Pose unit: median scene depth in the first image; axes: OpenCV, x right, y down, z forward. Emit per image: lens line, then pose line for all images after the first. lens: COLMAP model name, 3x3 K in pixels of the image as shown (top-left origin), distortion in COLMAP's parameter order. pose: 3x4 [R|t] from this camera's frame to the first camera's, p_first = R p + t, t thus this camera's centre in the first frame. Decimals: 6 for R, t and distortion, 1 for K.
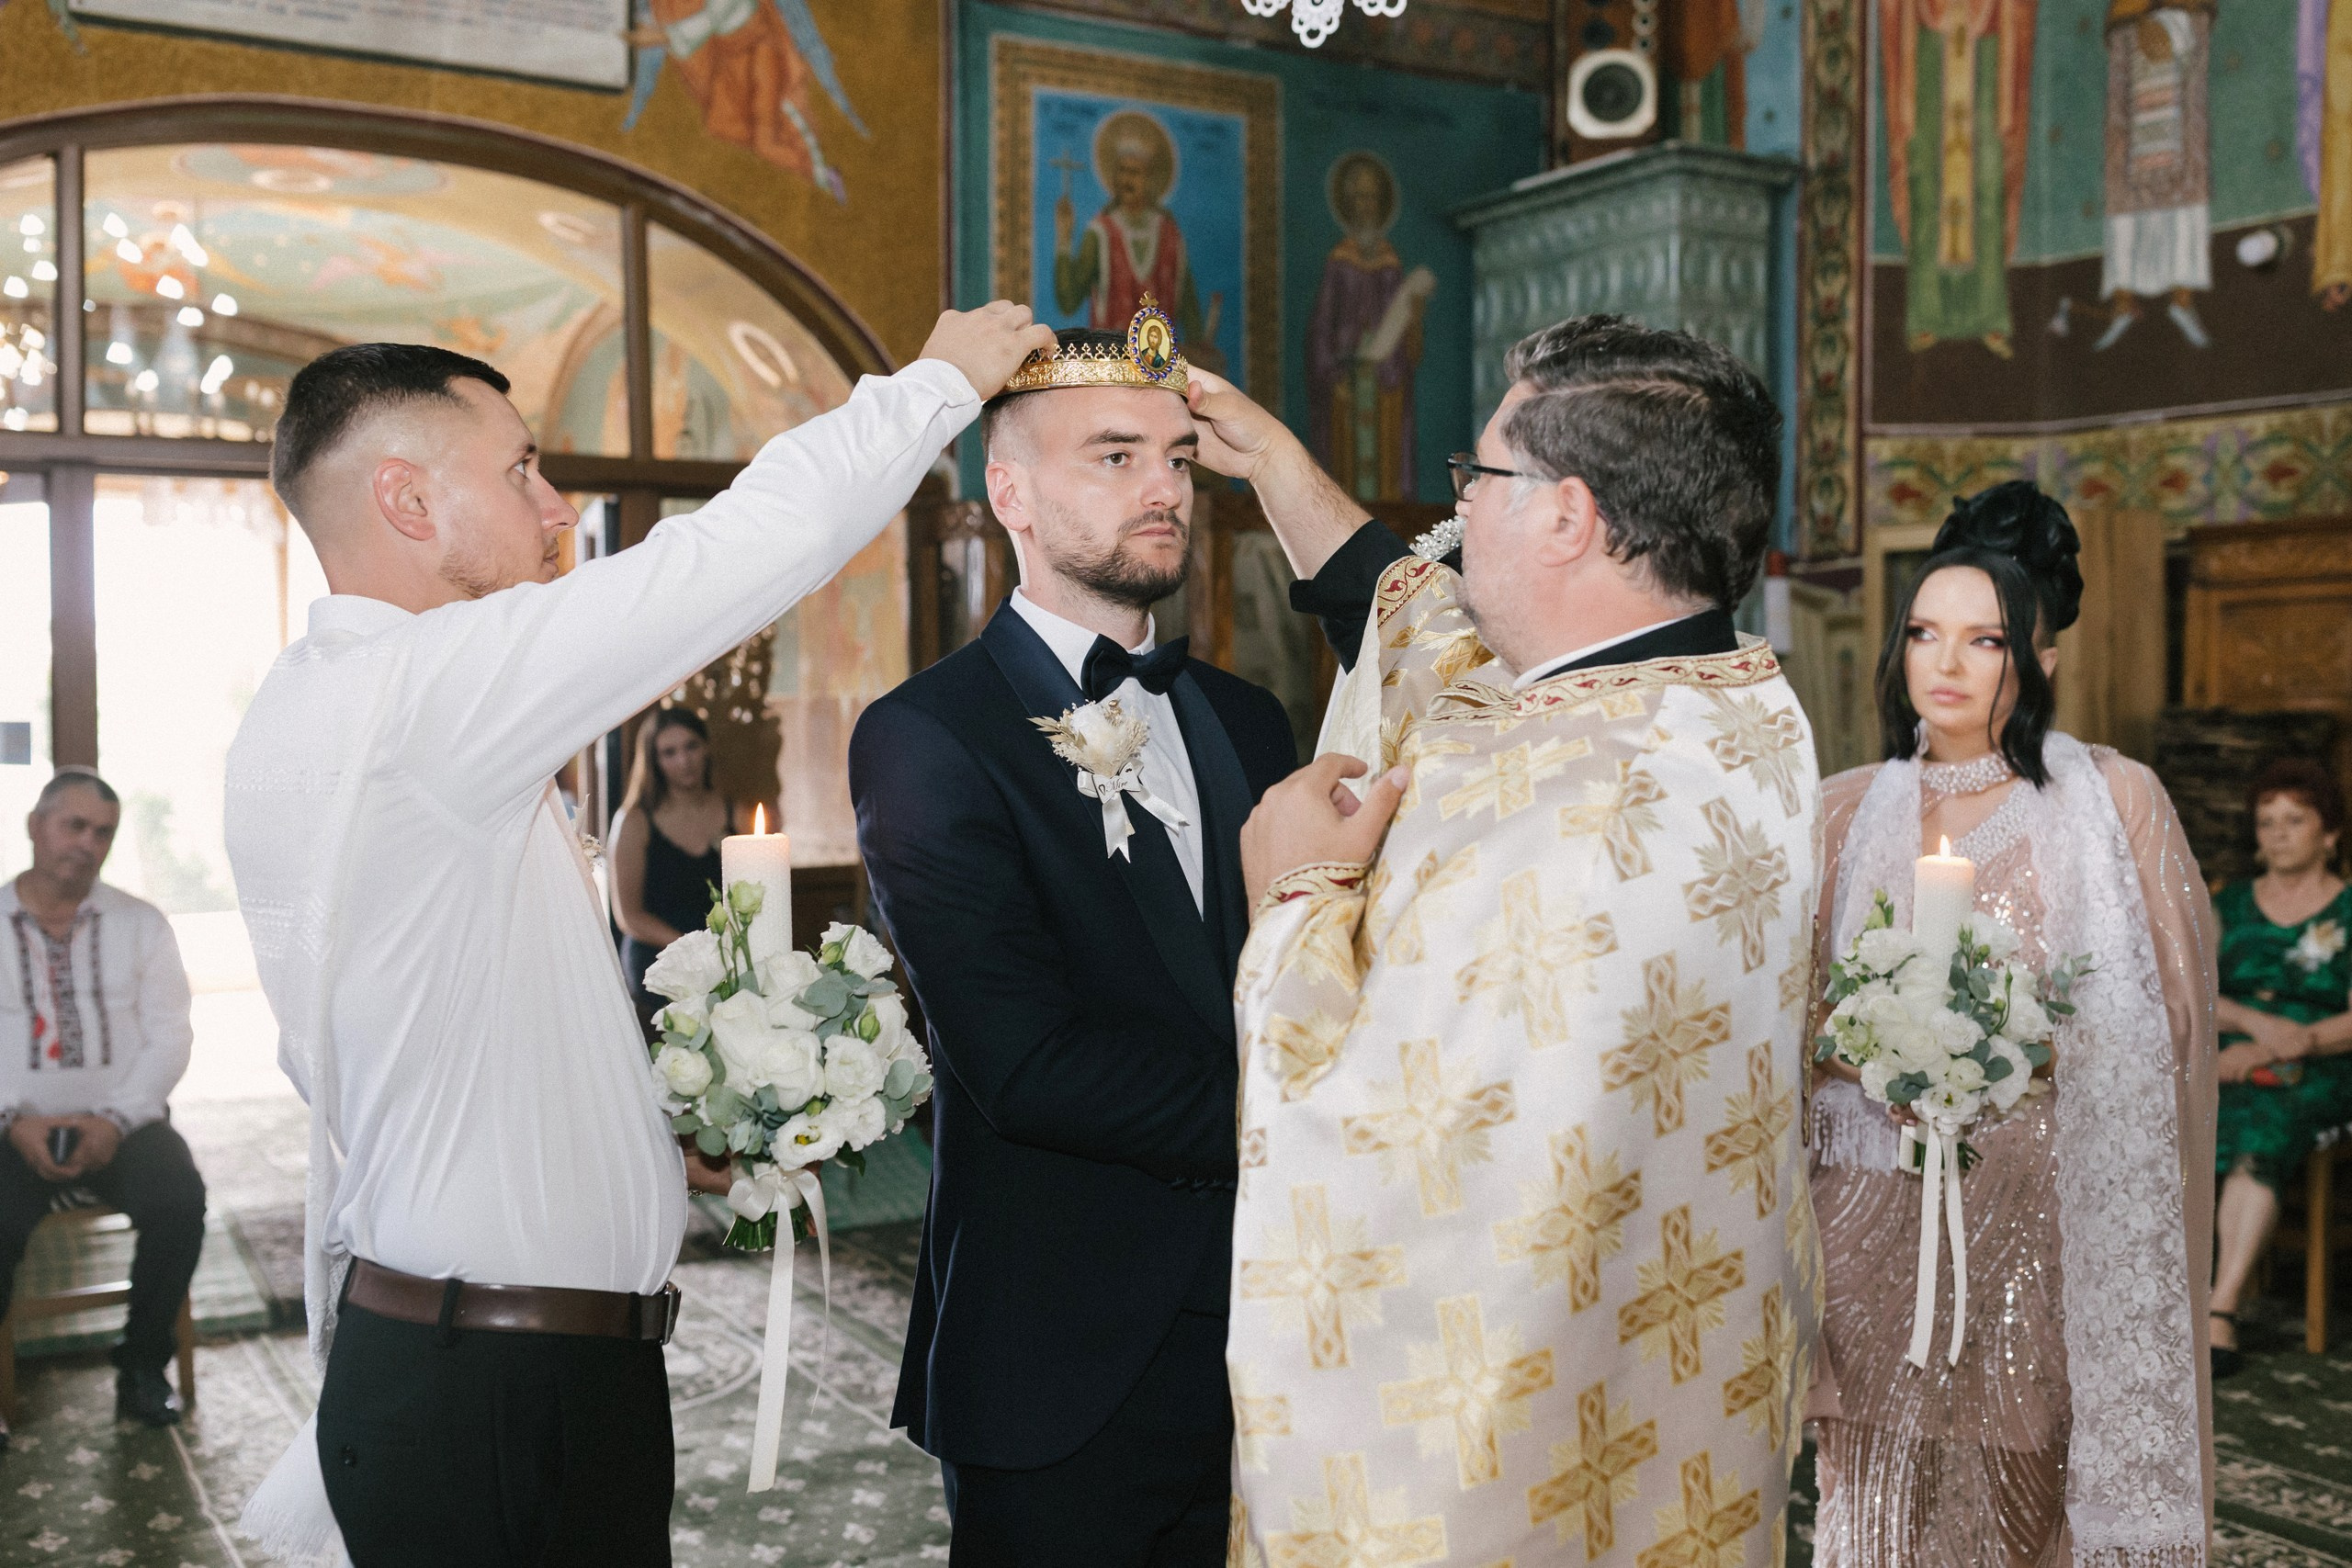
lens RADIAL K [[2304.1, 0, 1176.0], [0, 2304.1, 784.0], [0, 0, 1]] dist [0.004284, -0.006074]
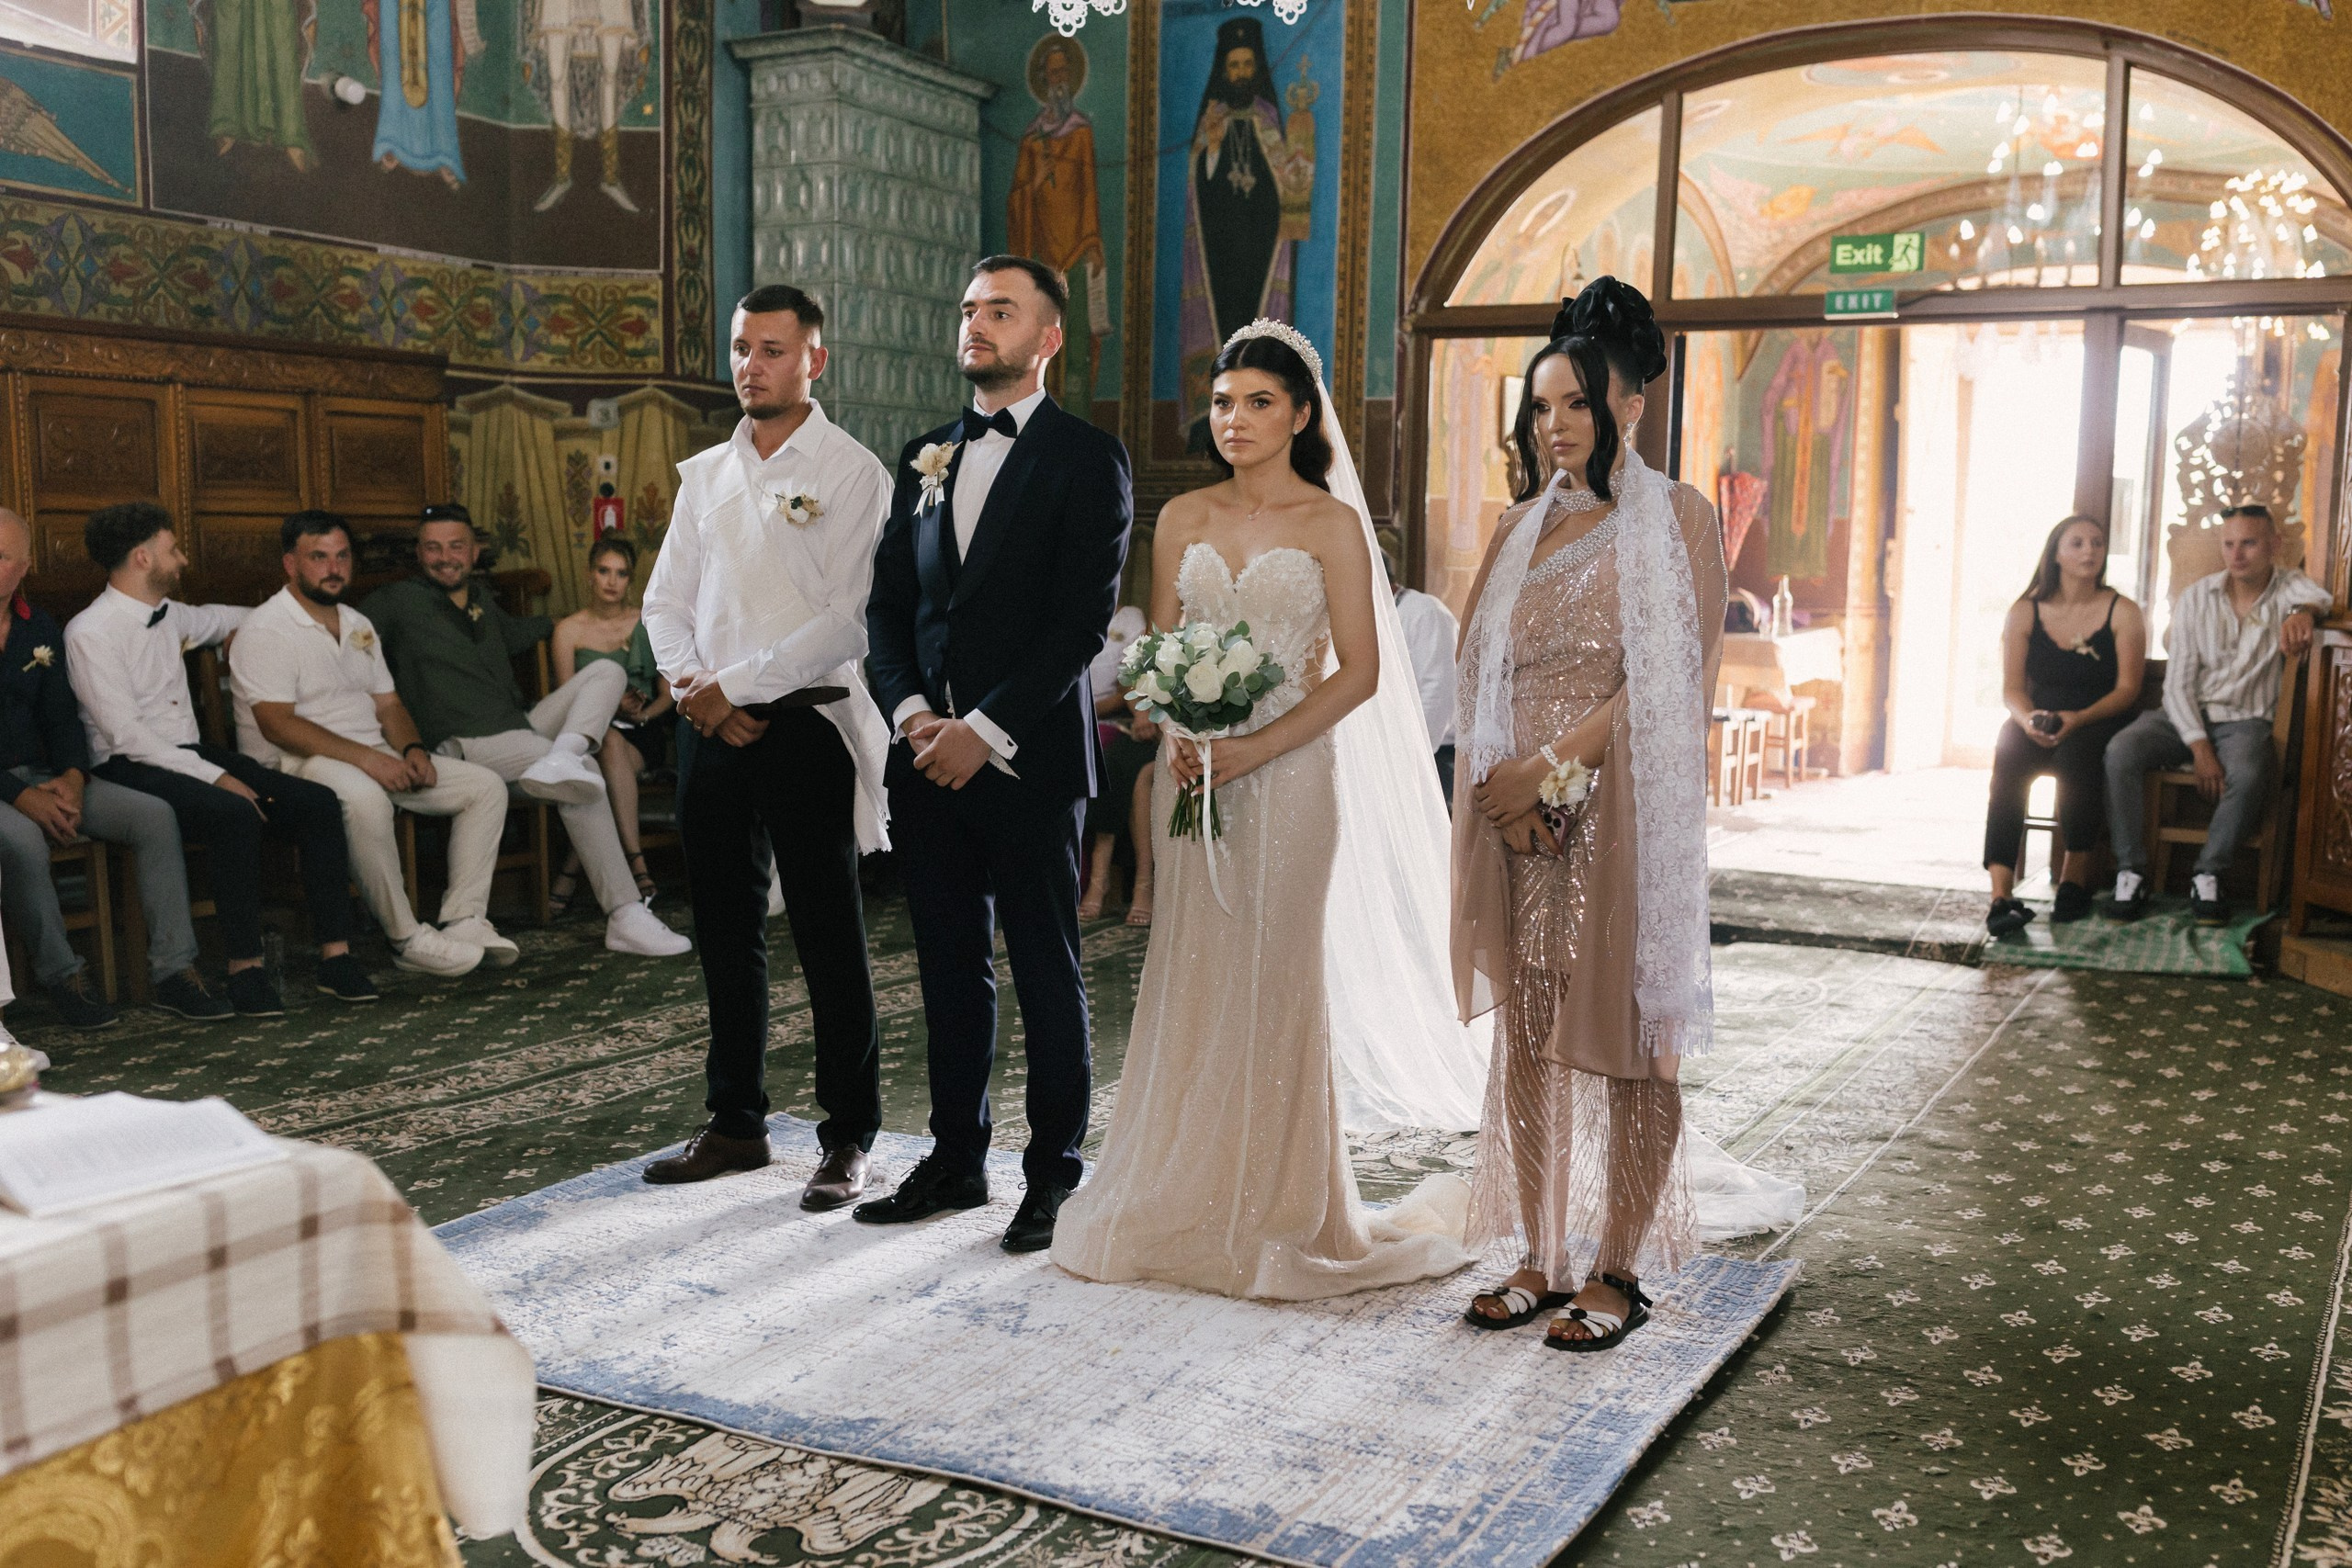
lens RADIAL K [[2285.0, 0, 1180.0], [0, 2285.0, 782.9], [0, 0, 1]] dist [0.004417, -0.007846]
pose [[0.490375, 0.113265, -0.864120, 0.509844], [-0.054860, 0.993564, 0.099100, 0.013240], [0.869783, -0.001190, 0.493433, 0.053691]]
